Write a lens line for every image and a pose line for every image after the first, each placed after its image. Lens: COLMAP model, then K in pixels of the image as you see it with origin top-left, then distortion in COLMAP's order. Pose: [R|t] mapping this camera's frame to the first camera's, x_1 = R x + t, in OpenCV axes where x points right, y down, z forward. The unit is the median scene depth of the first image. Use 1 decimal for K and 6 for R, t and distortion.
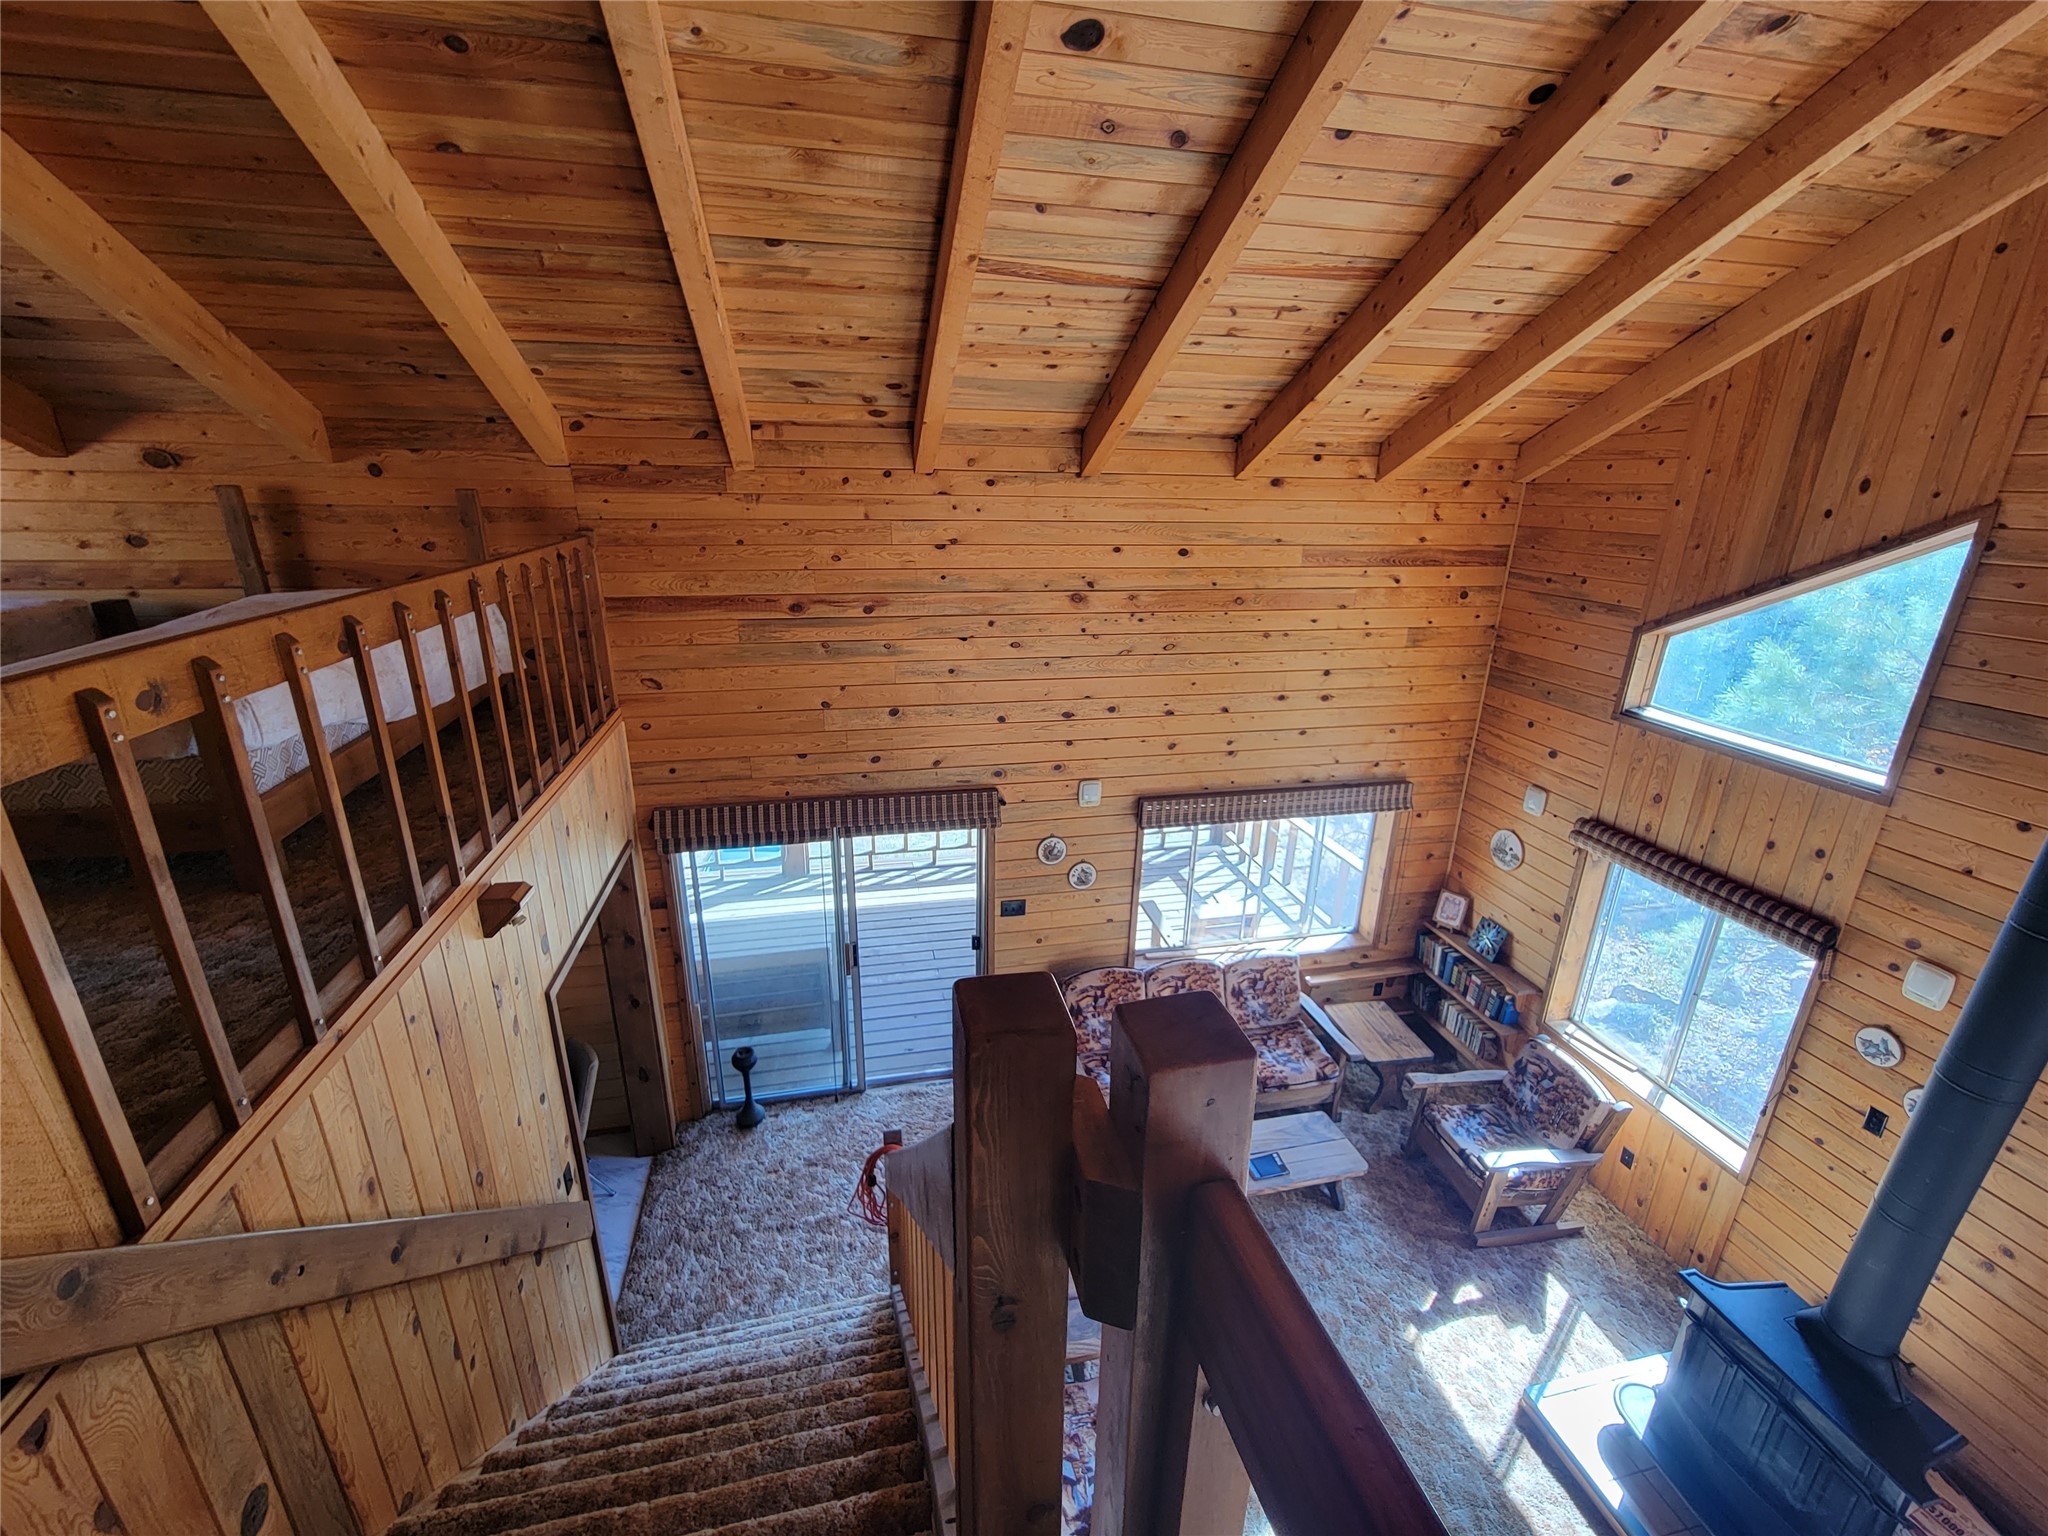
lens RADIAL K [[839.5, 0, 1023.1], [0, 839.5, 765.2], [0, 0, 1]] dist [-0.000245, -0.001283]
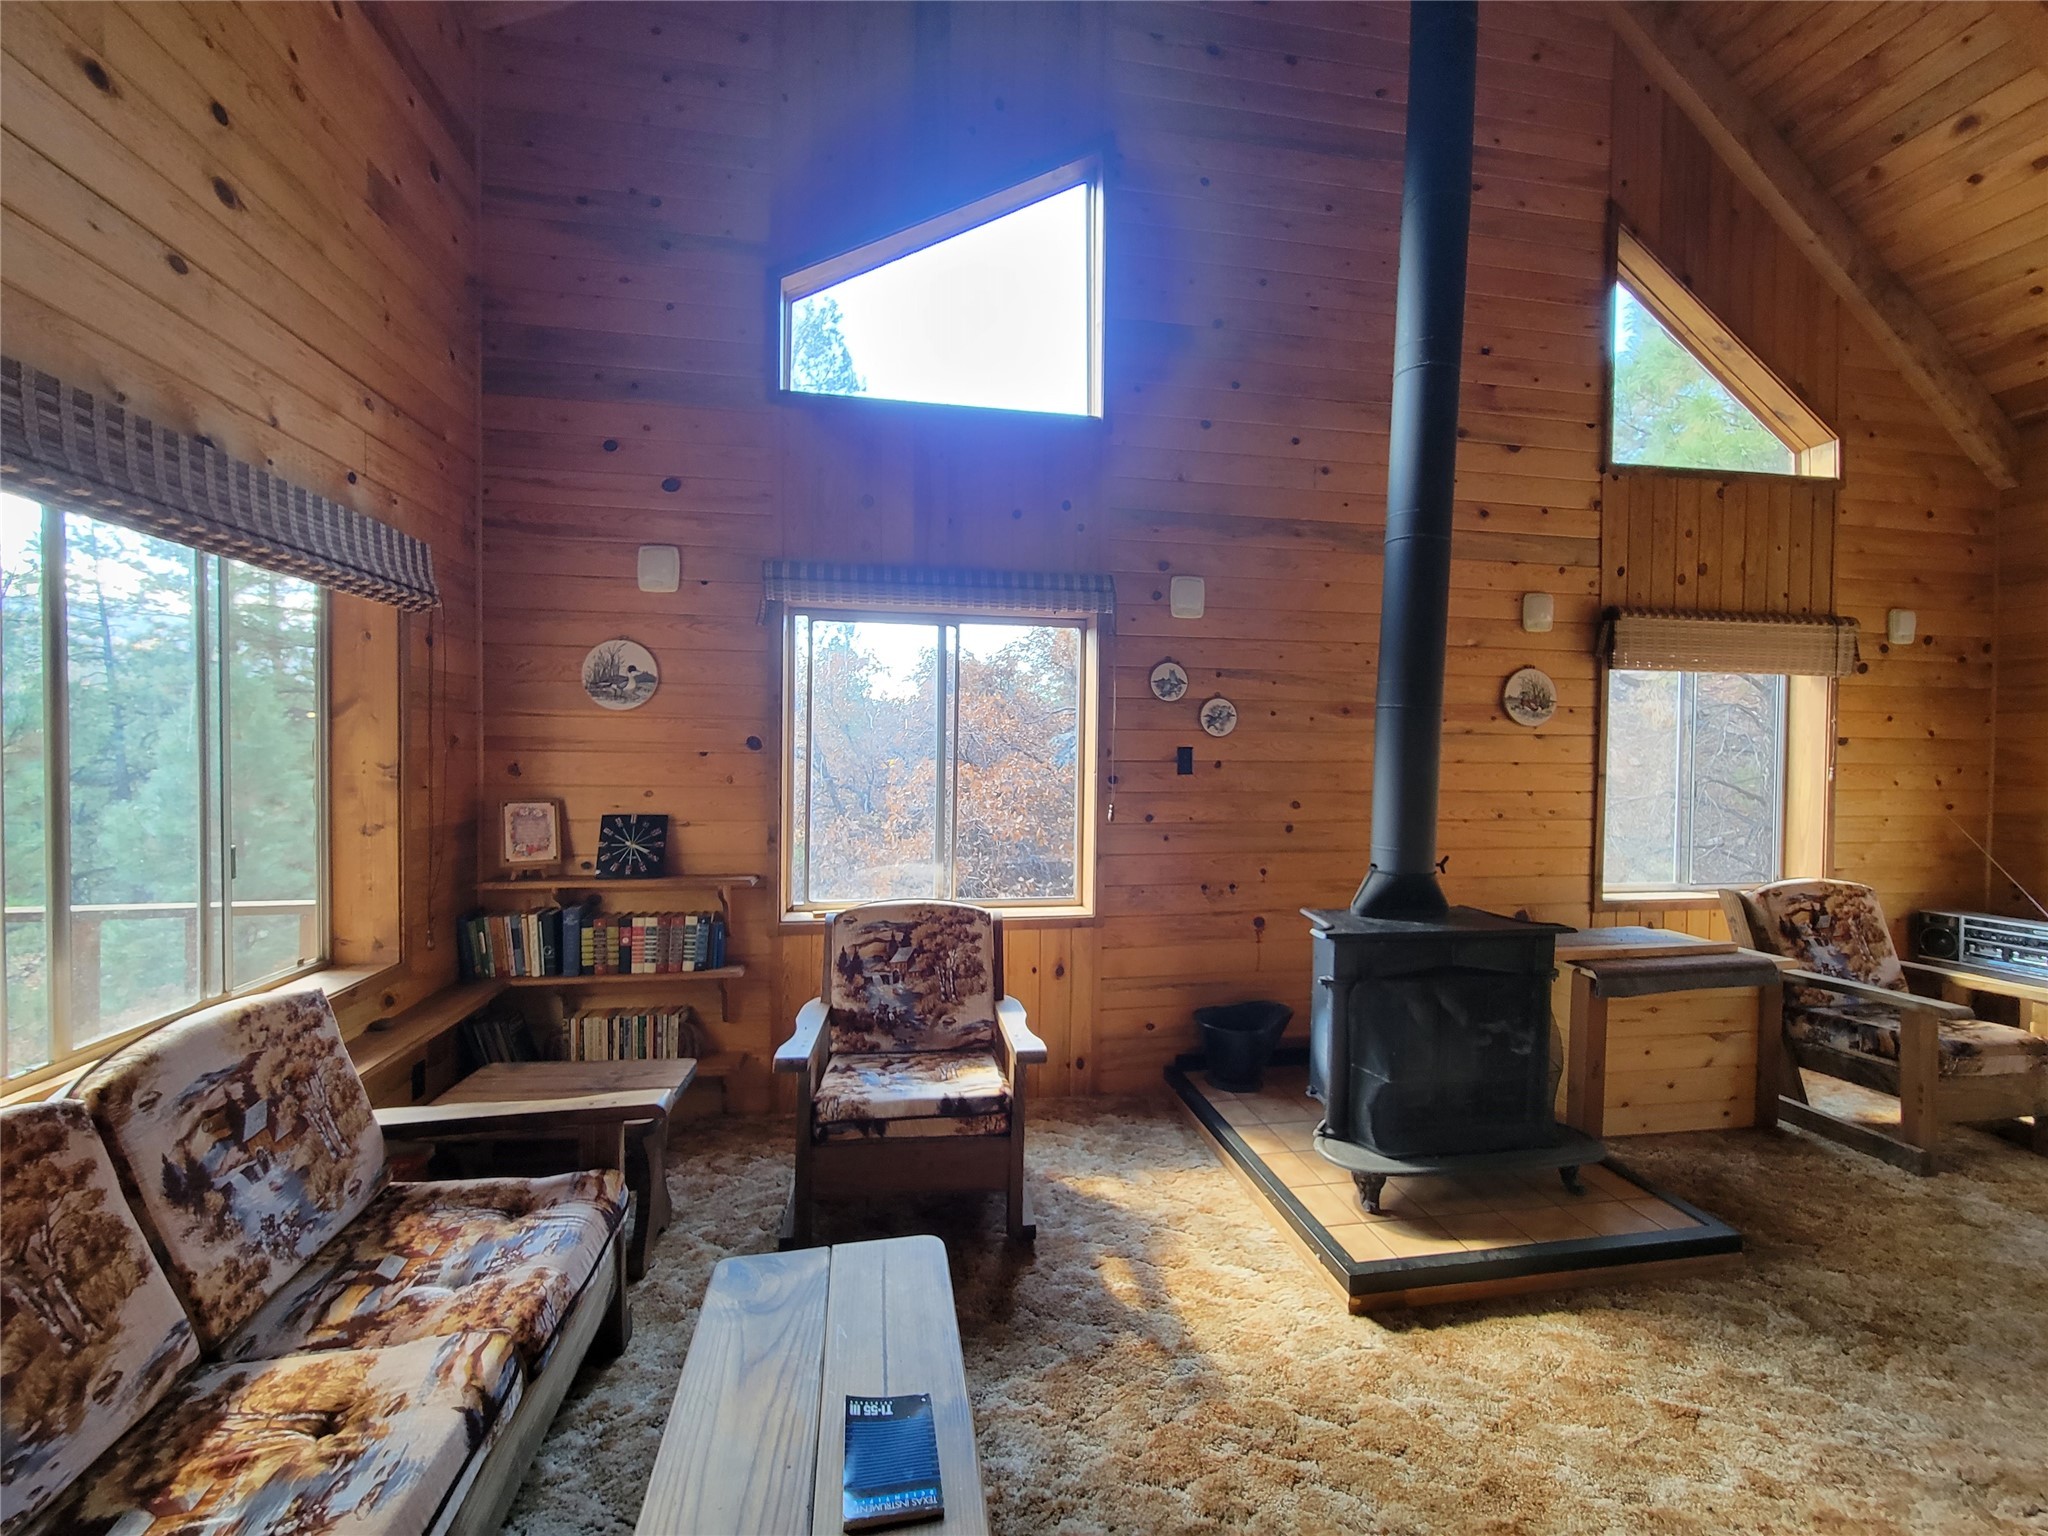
lens RADIAL K [[839.5, 0, 1025.2], [0, 839.5, 765.1], [0, 0, 1]] dist [-0.000245, -0.001283]
pose [[0.045963, -0.036927, 0.998260, 0.026766], [0.307230, 0.951402, 0.021048, 0.232245], [-0.950525, 0.305728, 0.055074, 0.738948]]
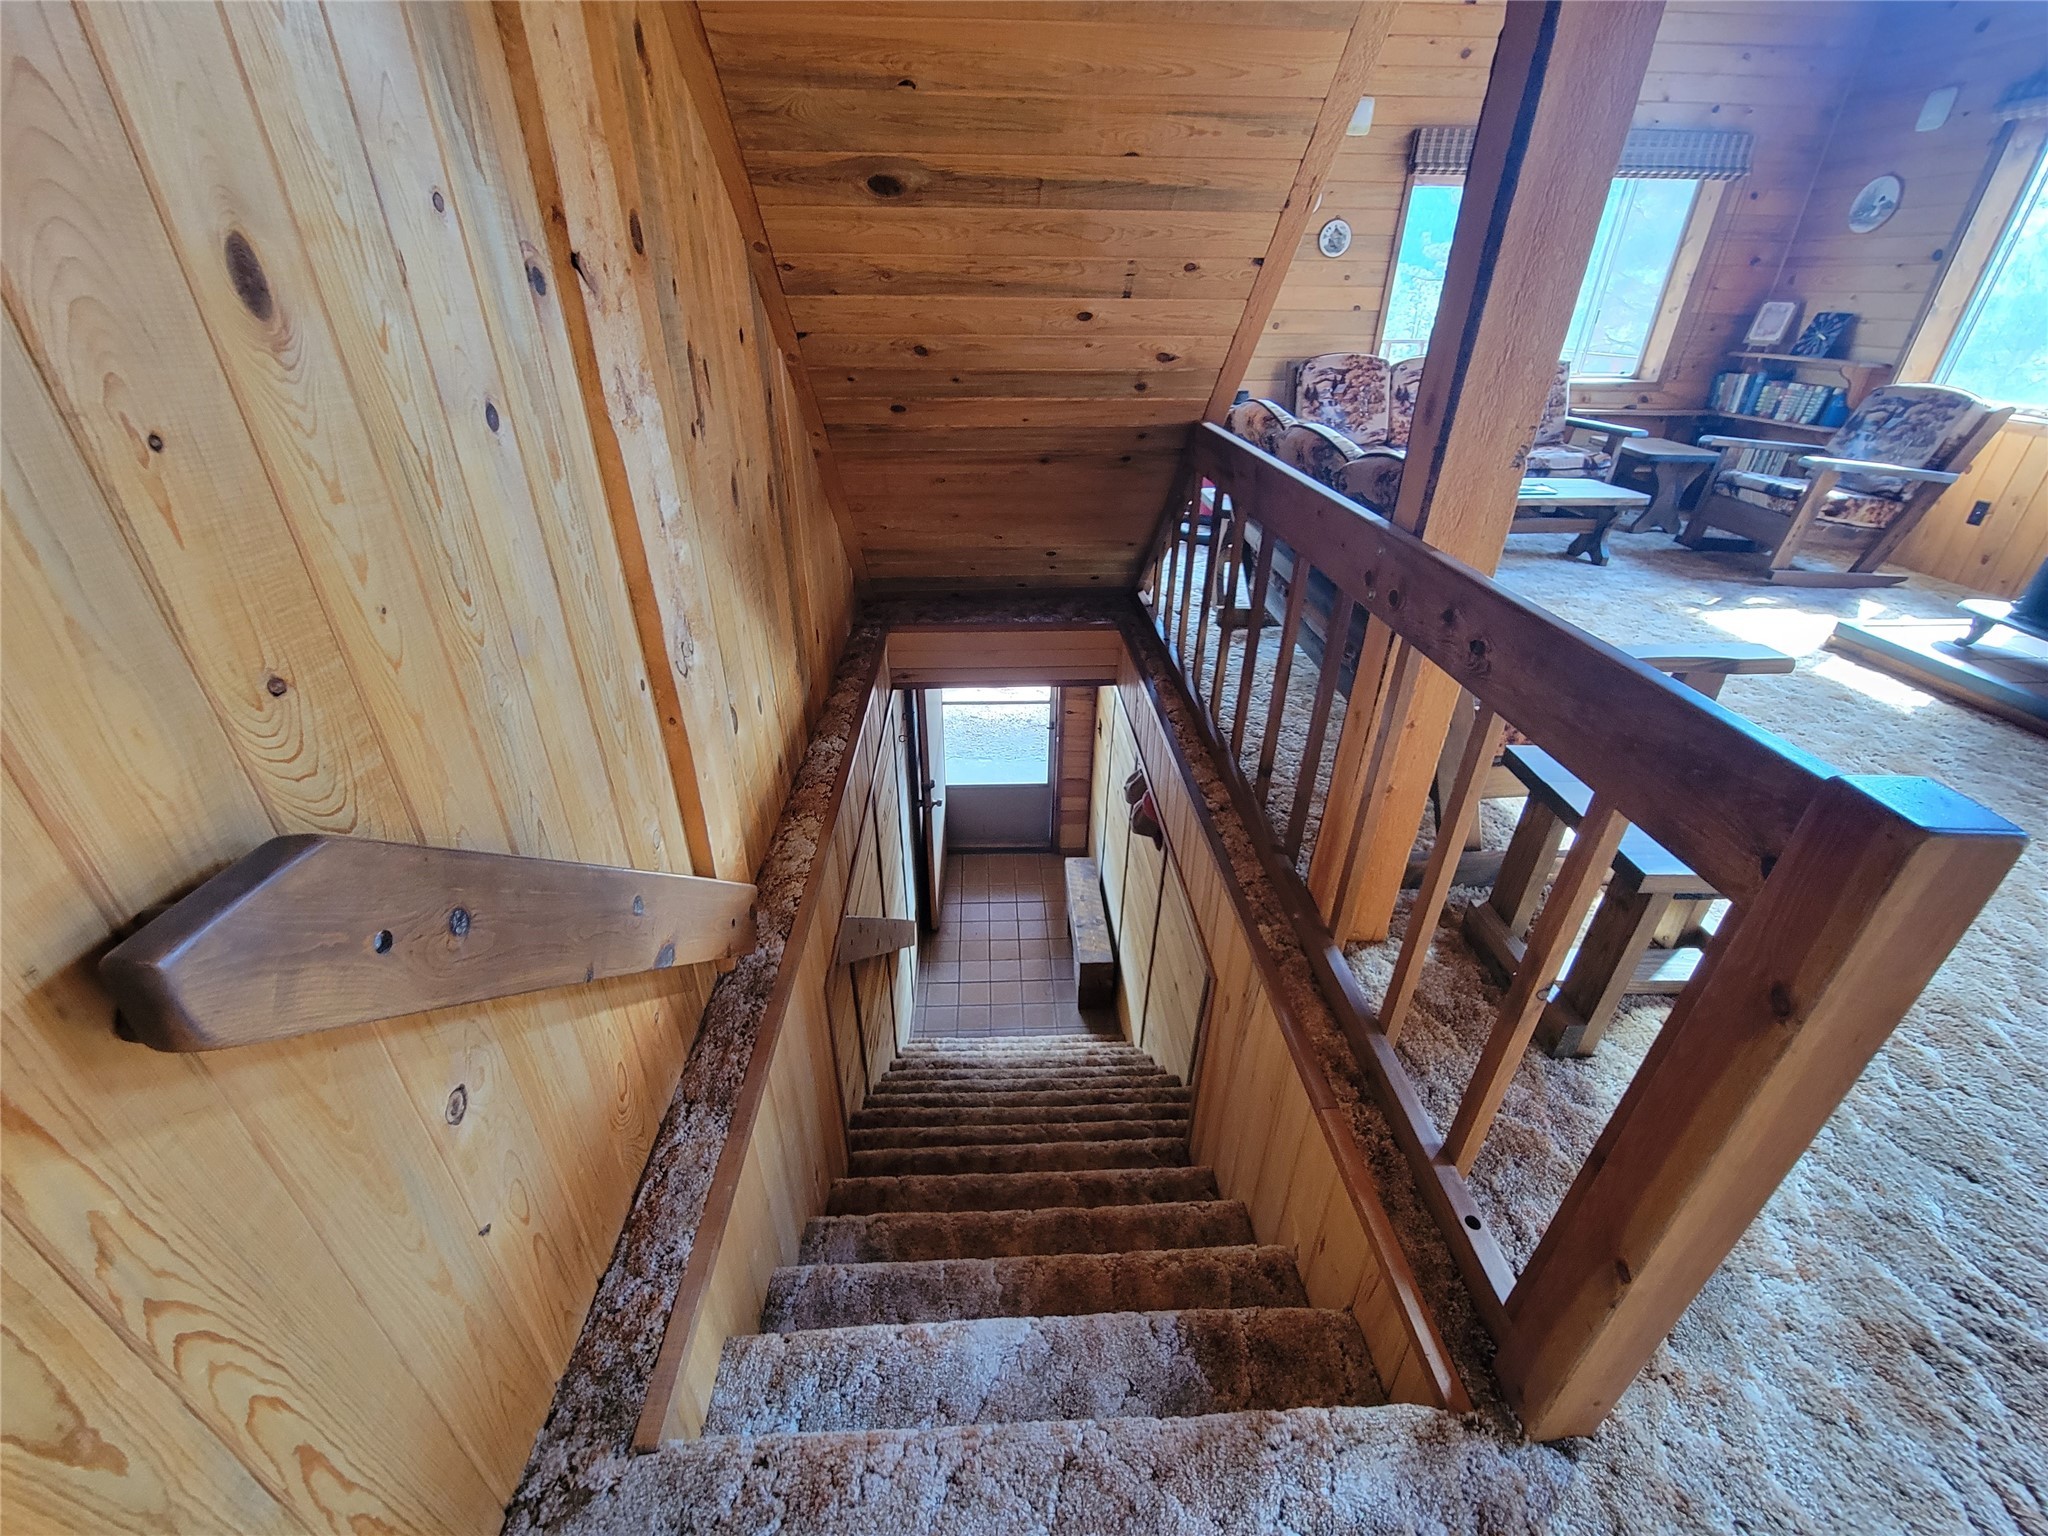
lens RADIAL K [[839.5, 0, 1025.8], [0, 839.5, 764.3], [0, 0, 1]] dist [-0.000245, -0.001283]
pose [[0.985217, 0.076443, -0.153309, -0.074552], [-0.046283, 0.980416, 0.191424, 0.524782], [0.164939, -0.181498, 0.969460, -0.028452]]
